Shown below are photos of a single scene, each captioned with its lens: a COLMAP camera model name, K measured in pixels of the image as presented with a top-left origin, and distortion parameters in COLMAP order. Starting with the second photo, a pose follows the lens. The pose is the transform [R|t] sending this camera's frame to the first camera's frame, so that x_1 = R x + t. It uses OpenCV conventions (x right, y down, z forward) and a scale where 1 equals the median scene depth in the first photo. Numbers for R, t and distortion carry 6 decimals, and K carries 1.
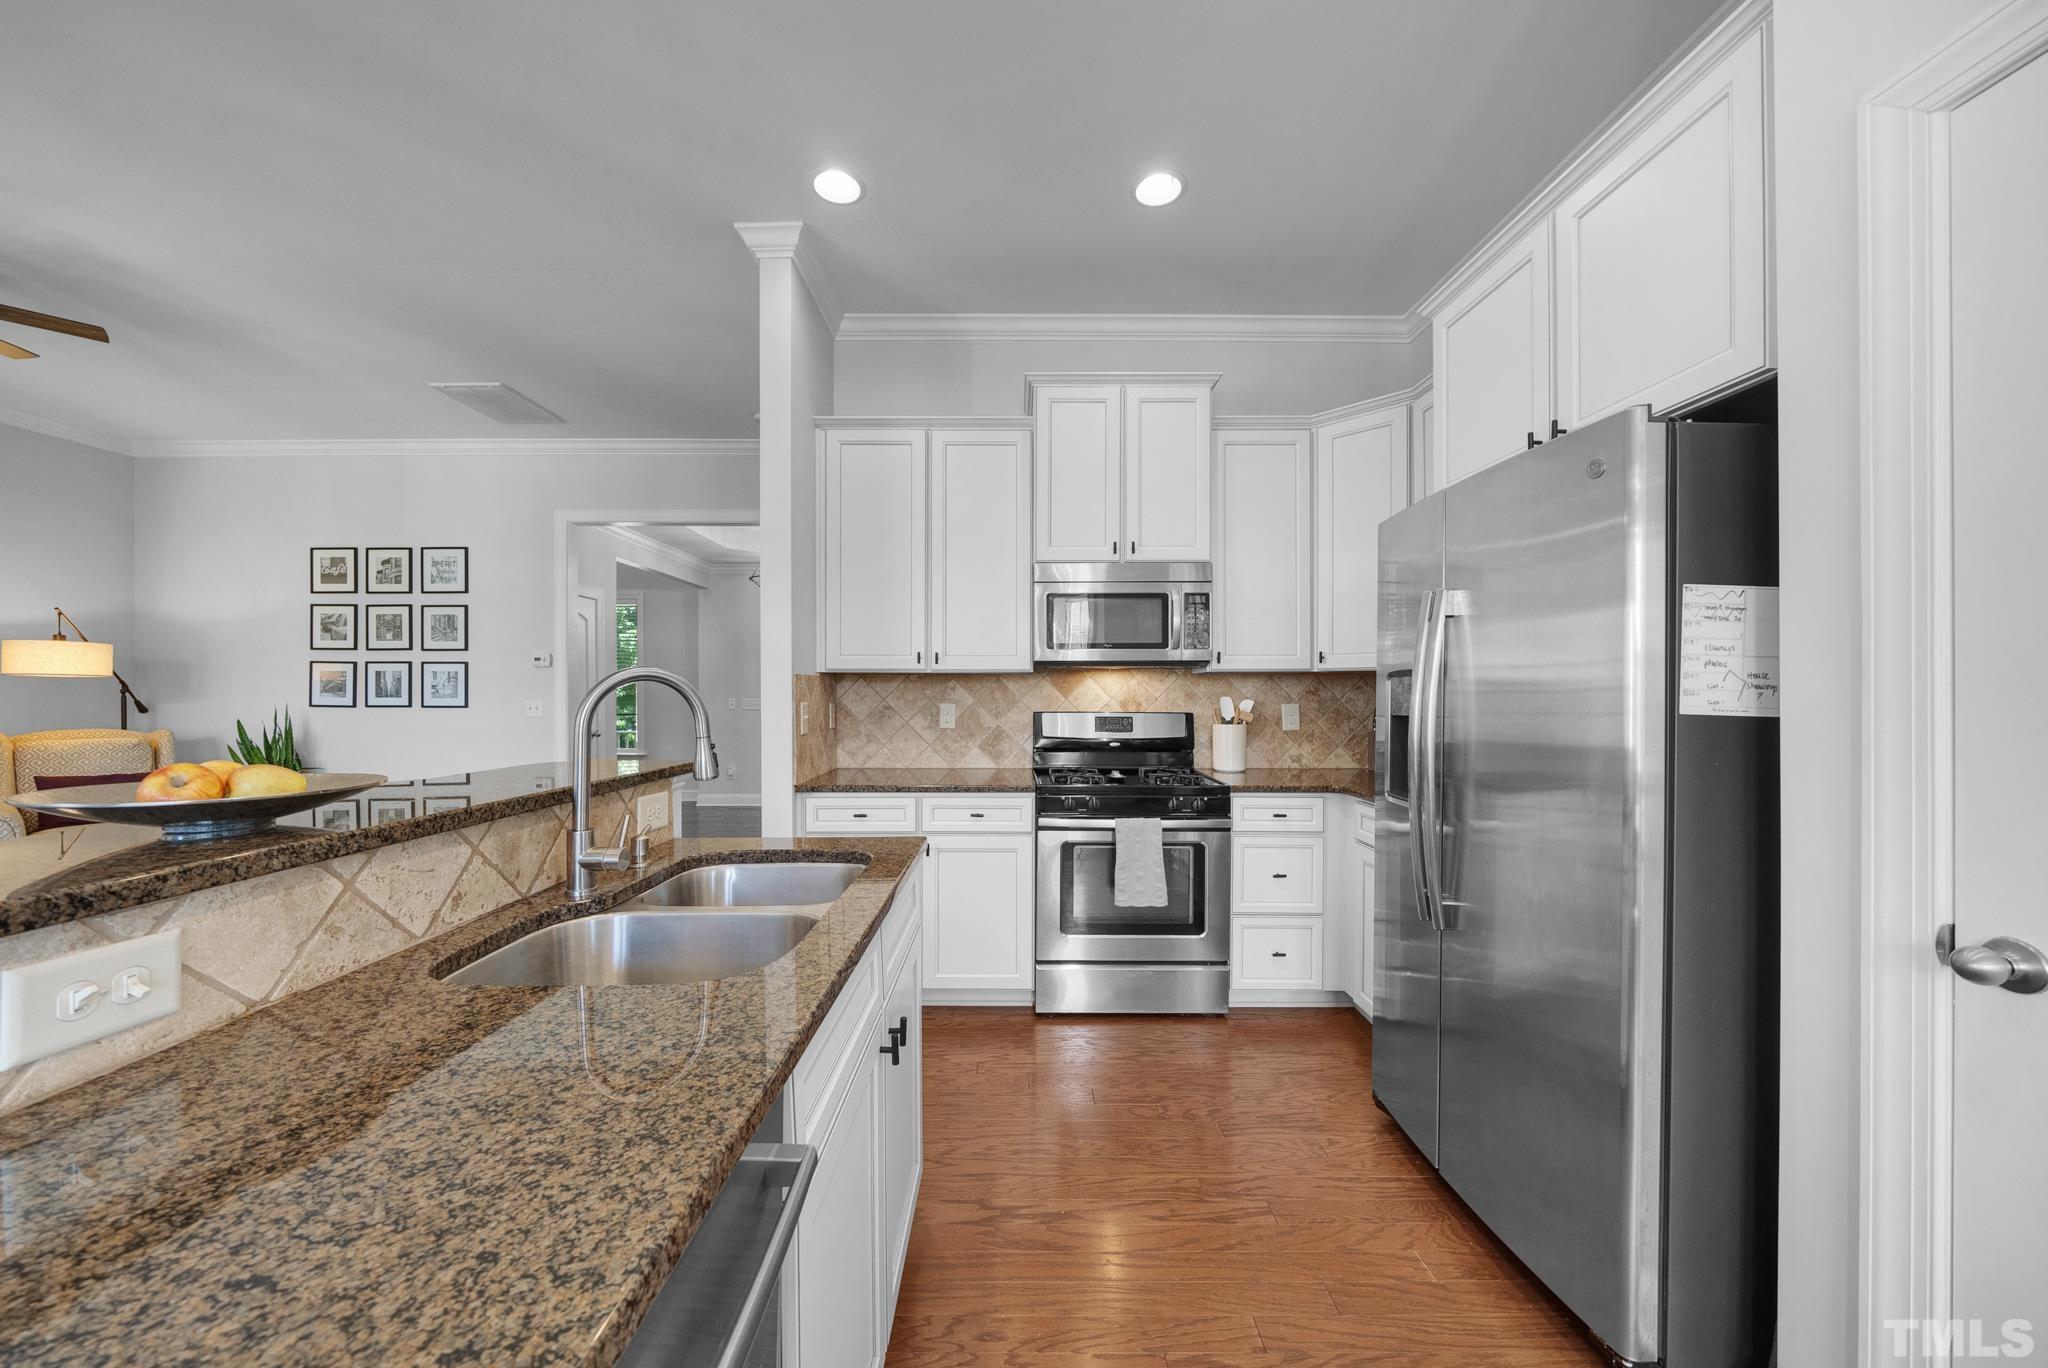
lens RADIAL K [[716.7, 0, 1023.7], [0, 716.7, 695.4], [0, 0, 1]] dist [-0.003234, 0.000005]
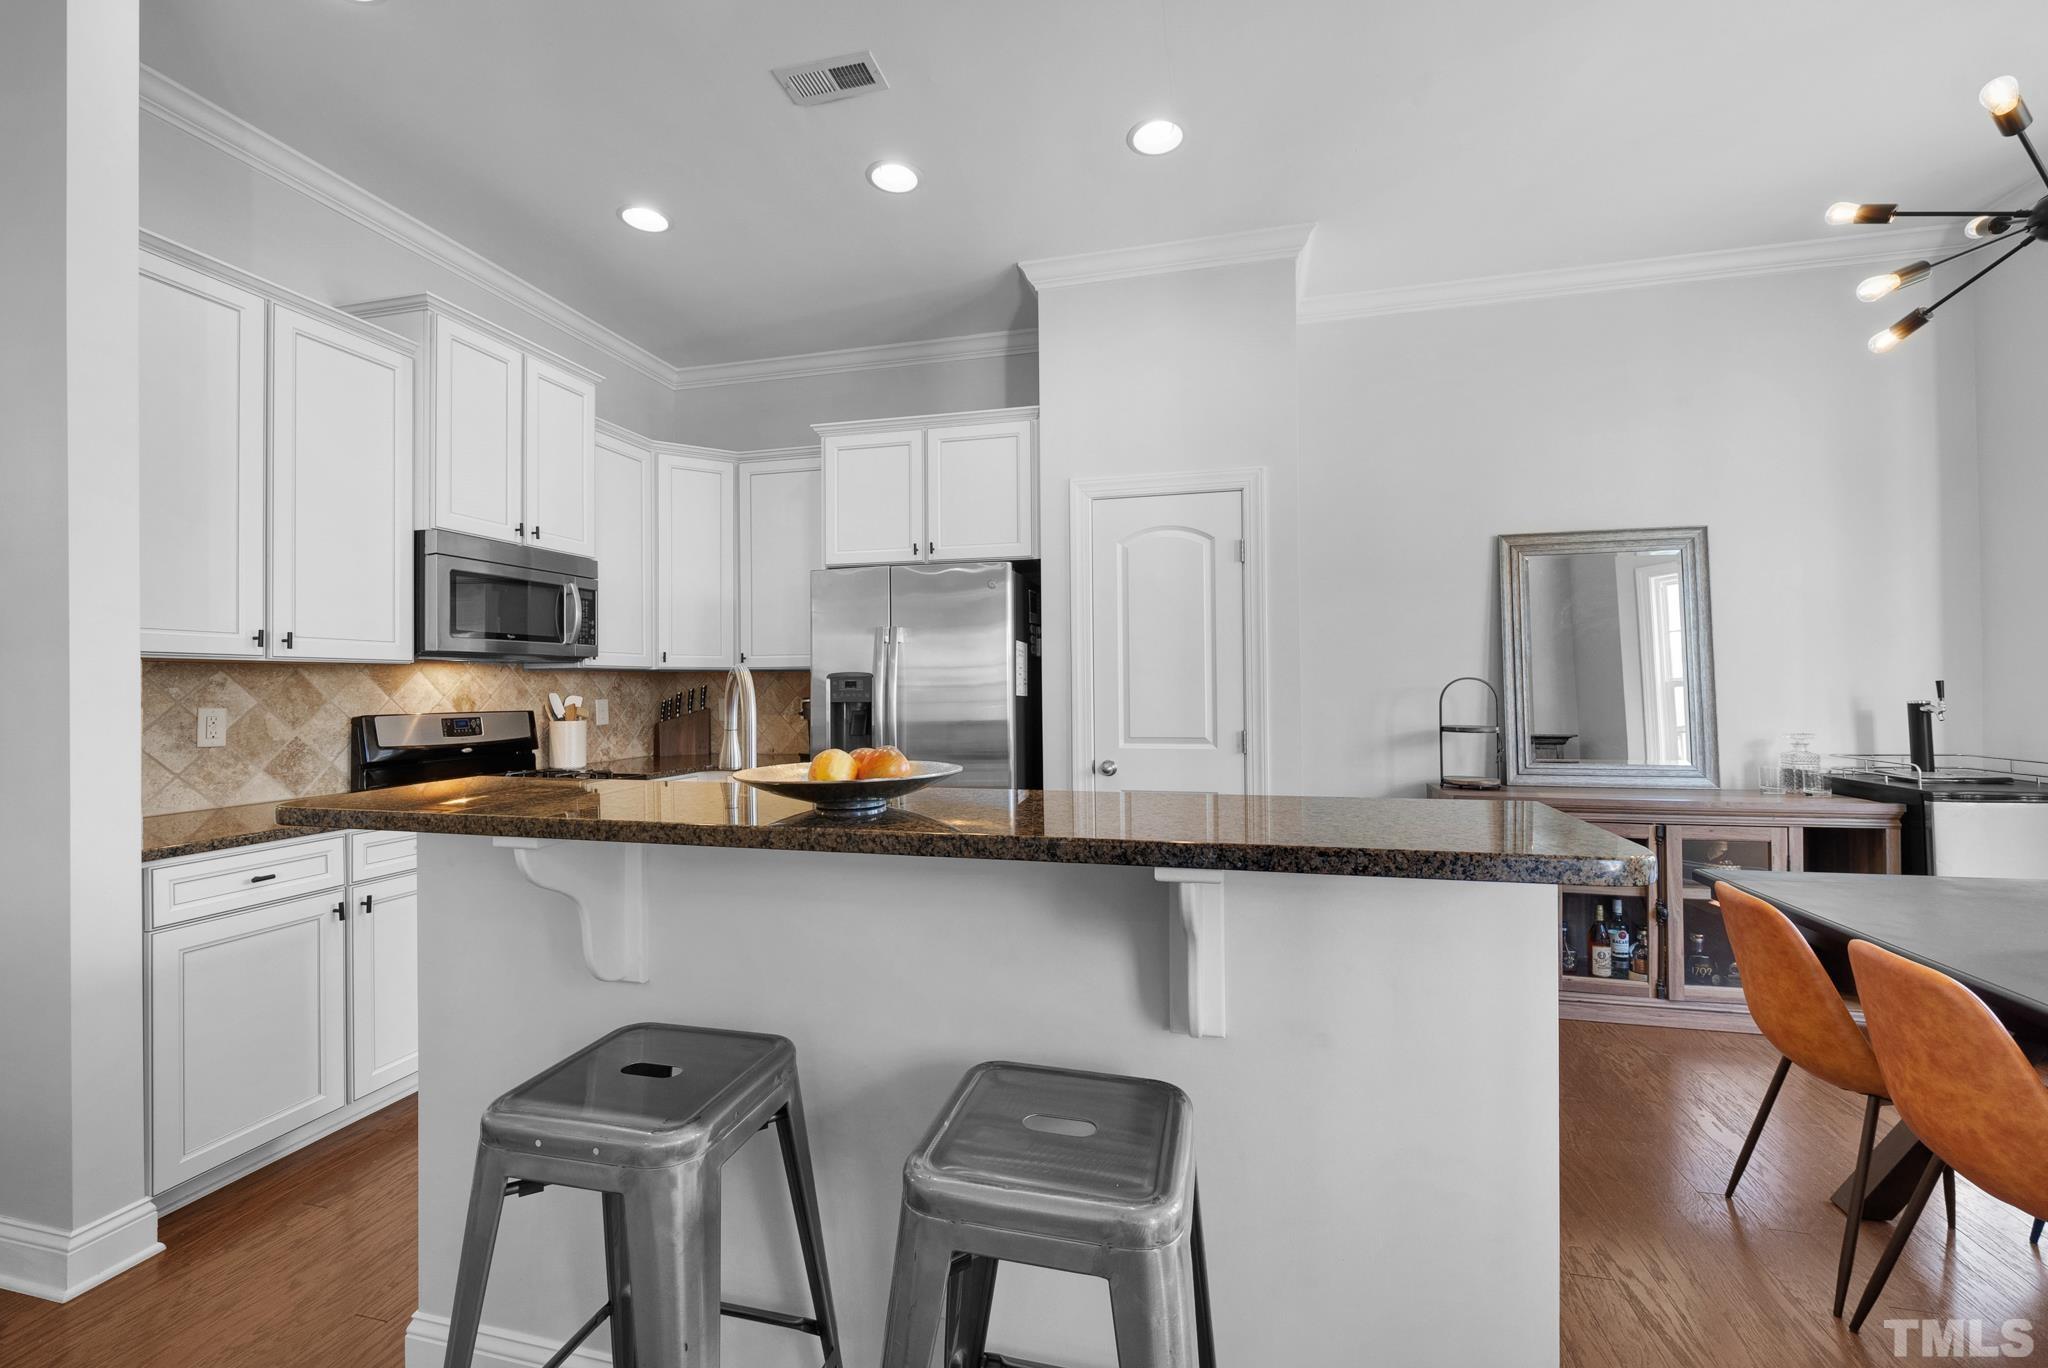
lens RADIAL K [[821.2, 0, 1026.5], [0, 821.2, 677.3], [0, 0, 1]] dist [-0.004542, -0.000031]
pose [[0.247328, 0.008981, 0.968890, -0.635090], [0.009650, 0.999885, -0.011732, -0.000293], [-0.968884, 0.012251, 0.247213, 0.111855]]
